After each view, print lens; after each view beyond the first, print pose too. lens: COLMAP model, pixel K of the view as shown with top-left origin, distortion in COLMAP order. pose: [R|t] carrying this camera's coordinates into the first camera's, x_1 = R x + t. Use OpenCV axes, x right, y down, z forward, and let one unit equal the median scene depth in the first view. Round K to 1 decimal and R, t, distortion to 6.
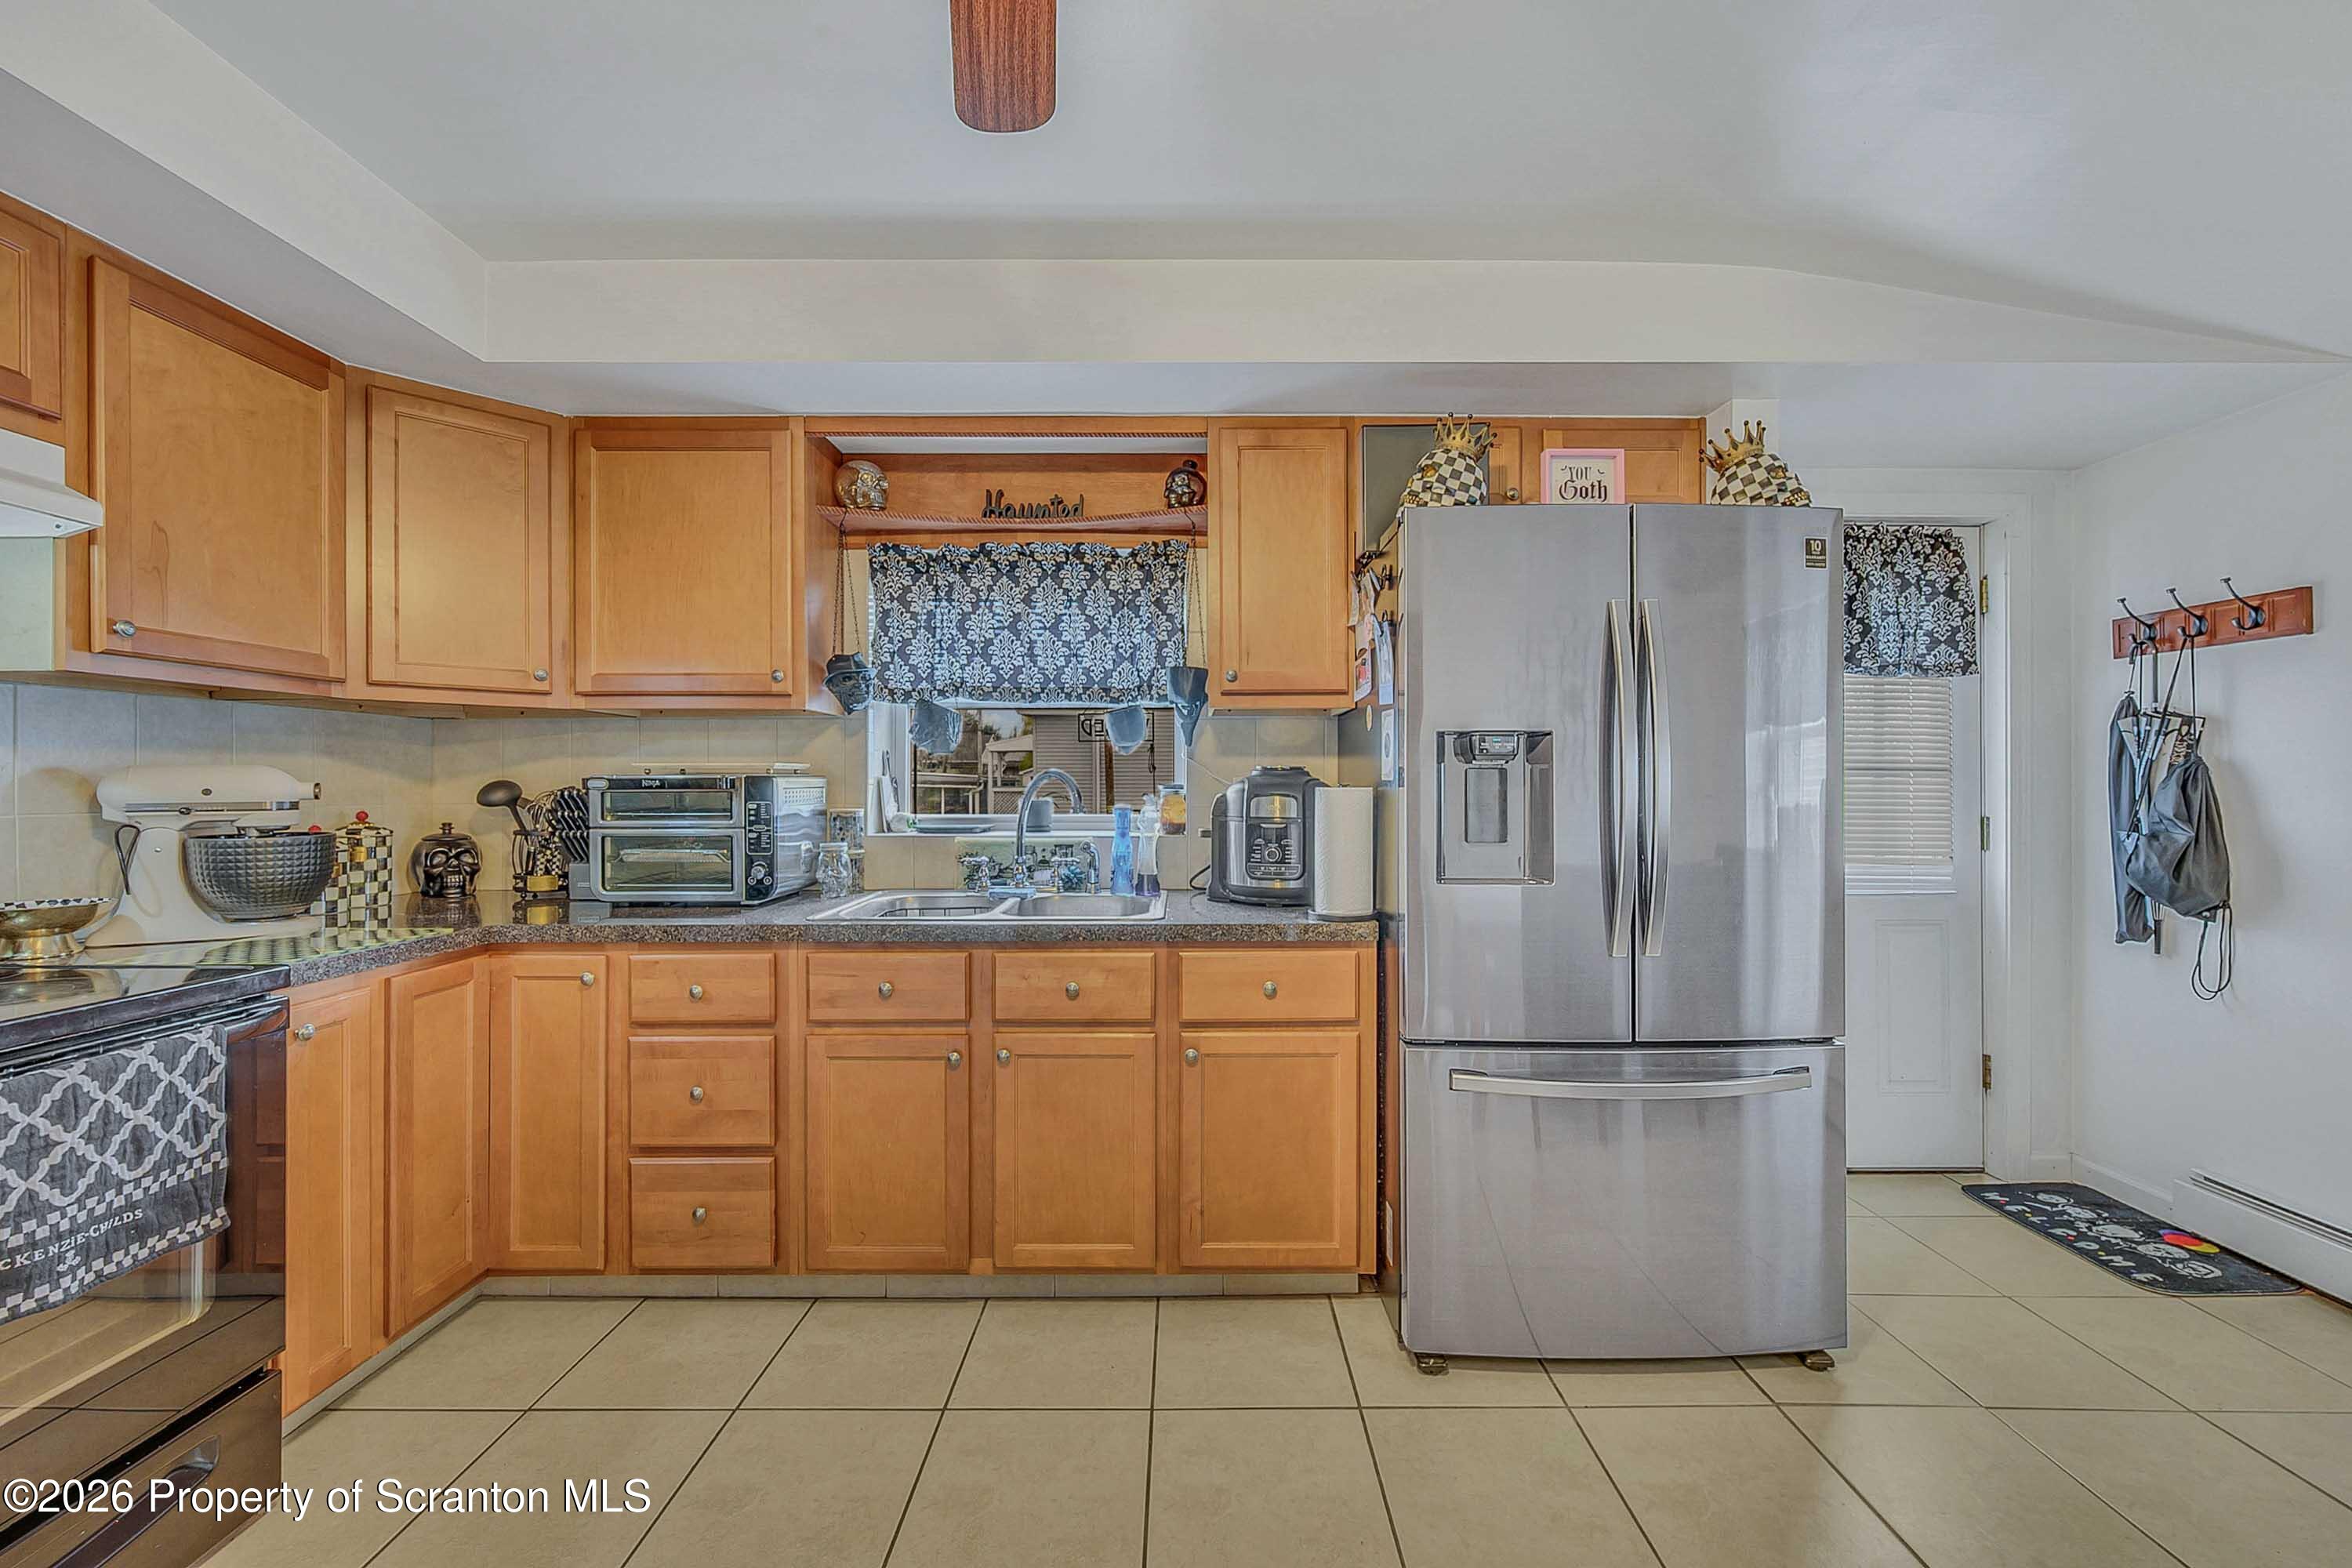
lens RADIAL K [[944.2, 0, 1190.3], [0, 944.2, 776.2], [0, 0, 1]] dist [-0.000454, 0.000737]
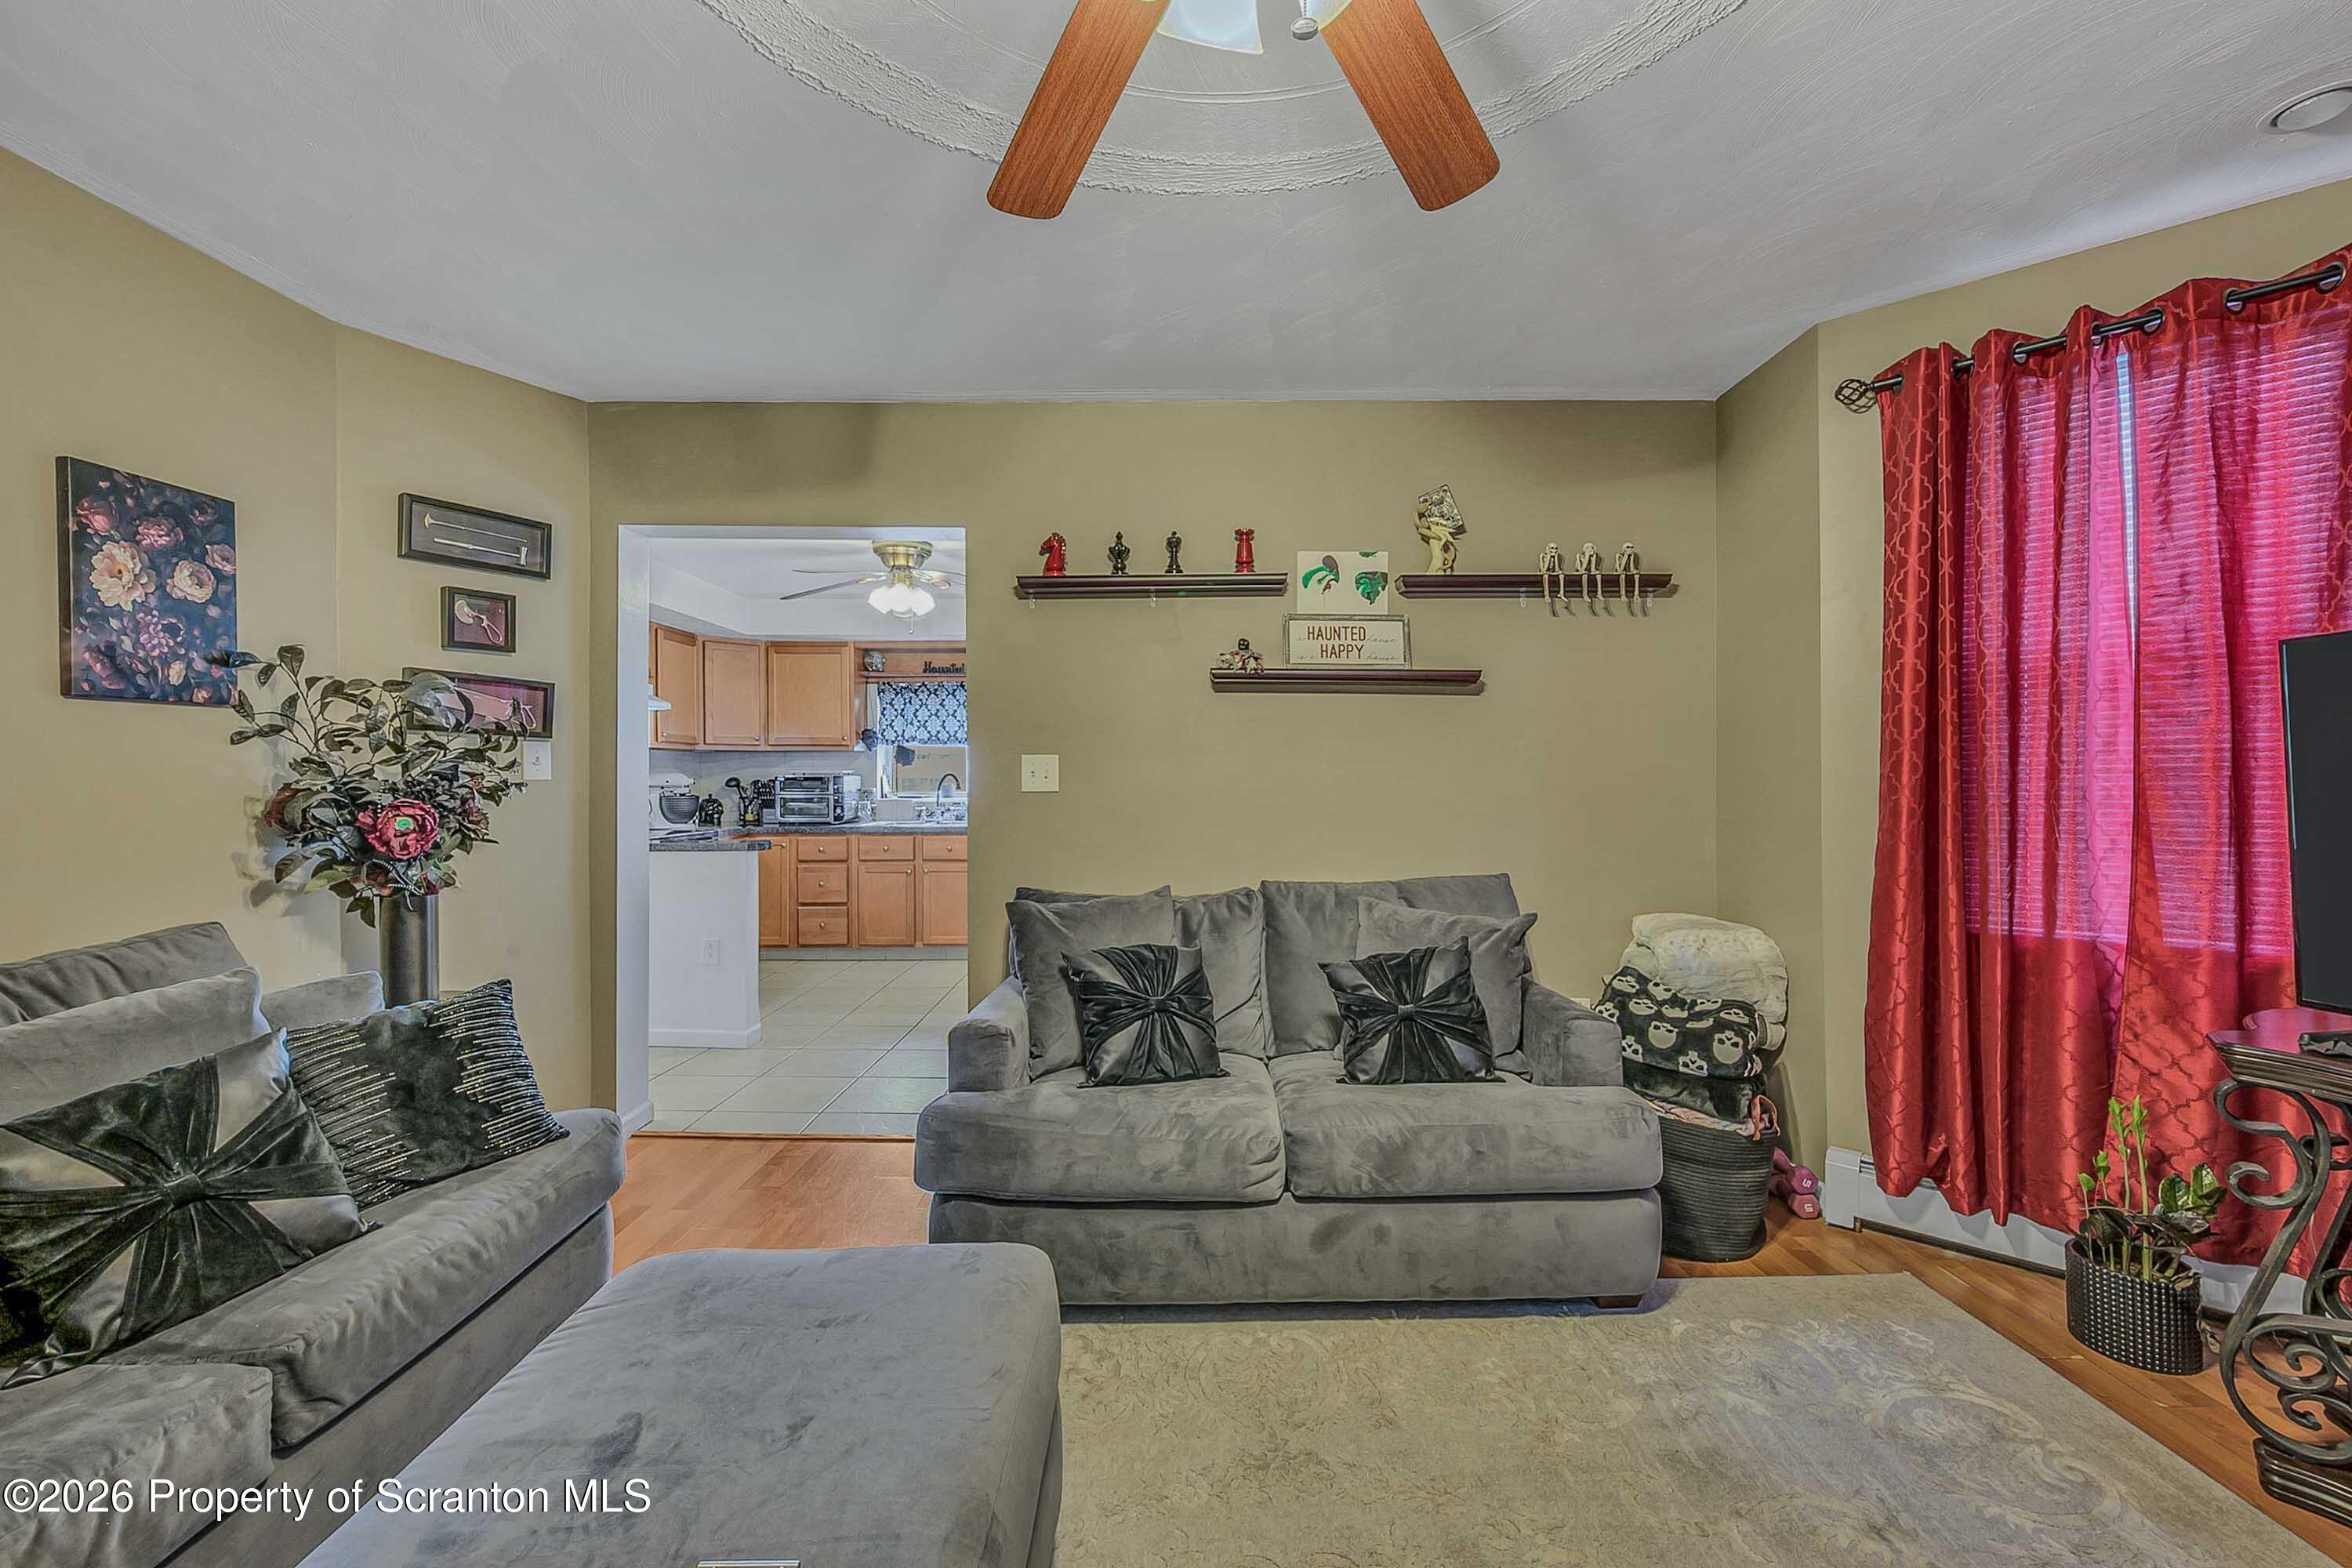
lens RADIAL K [[944.2, 0, 1196.4], [0, 944.2, 779.7], [0, 0, 1]] dist [-0.000454, 0.000737]
pose [[0.999881, -0.000023, 0.015428, 0.552617], [-0.000170, 0.999922, 0.012495, -0.023890], [-0.015427, -0.012496, 0.999803, -1.799606]]
